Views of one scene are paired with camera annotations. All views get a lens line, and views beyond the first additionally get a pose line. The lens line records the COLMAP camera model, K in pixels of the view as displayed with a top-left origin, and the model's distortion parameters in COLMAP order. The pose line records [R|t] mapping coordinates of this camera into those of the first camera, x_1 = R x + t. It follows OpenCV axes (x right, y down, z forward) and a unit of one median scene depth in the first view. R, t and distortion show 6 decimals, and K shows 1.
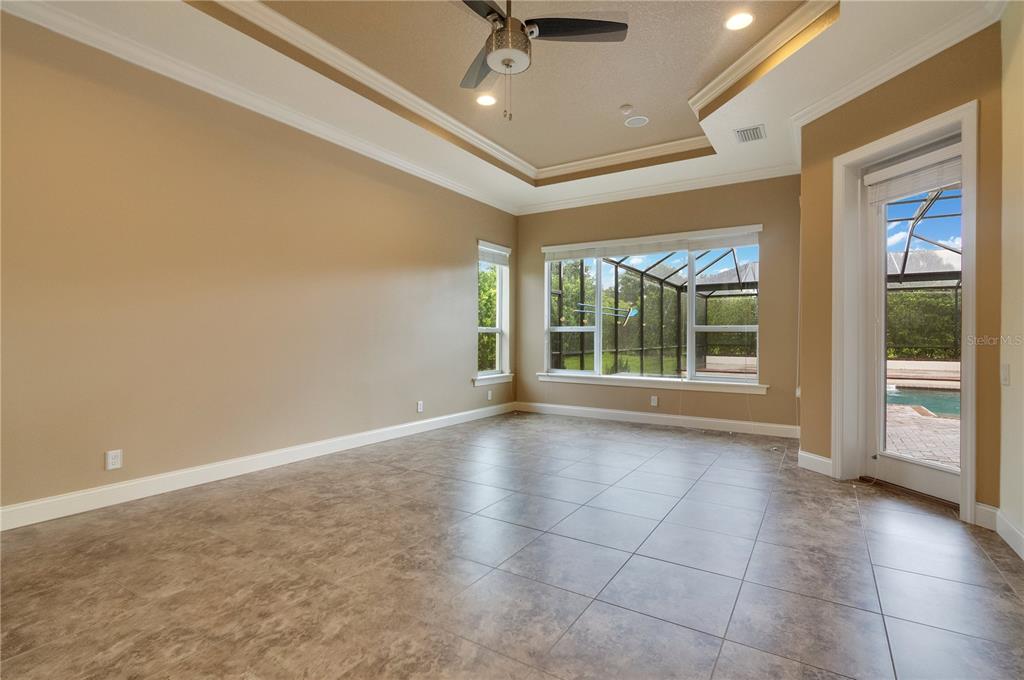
lens RADIAL K [[495.4, 0, 504.0], [0, 495.4, 338.9], [0, 0, 1]] dist [-0.007564, 0.000592]
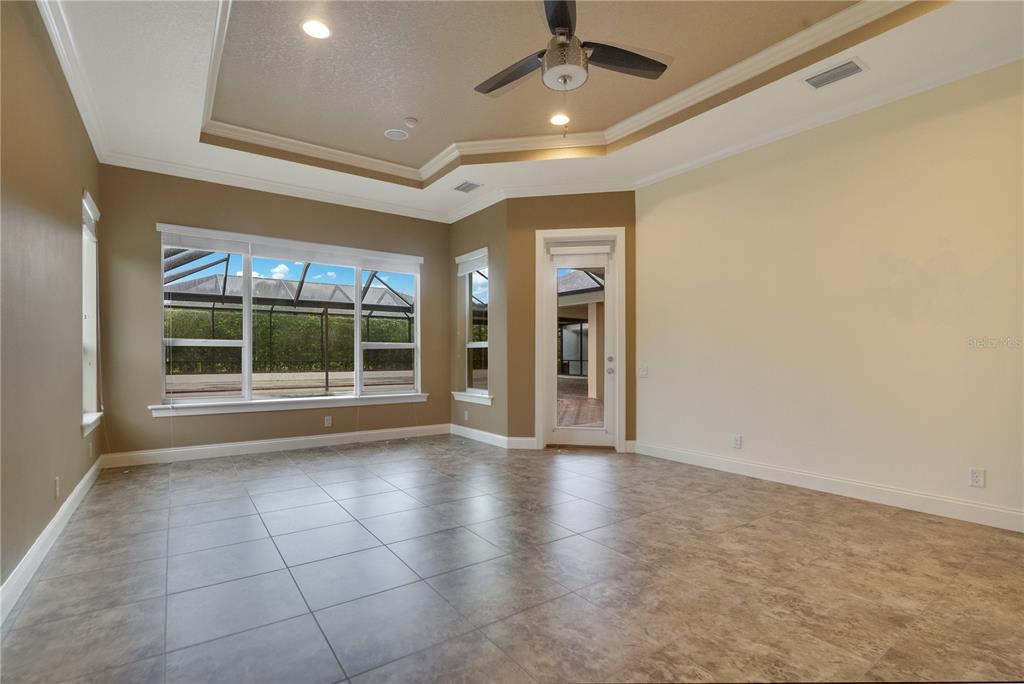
lens RADIAL K [[495.4, 0, 508.9], [0, 495.4, 349.7], [0, 0, 1]] dist [-0.007564, 0.000592]
pose [[0.348004, 0.004239, 0.937484, -0.513821], [0.004197, 0.999973, -0.006080, -0.004066], [-0.937484, 0.006050, 0.347977, 0.396335]]
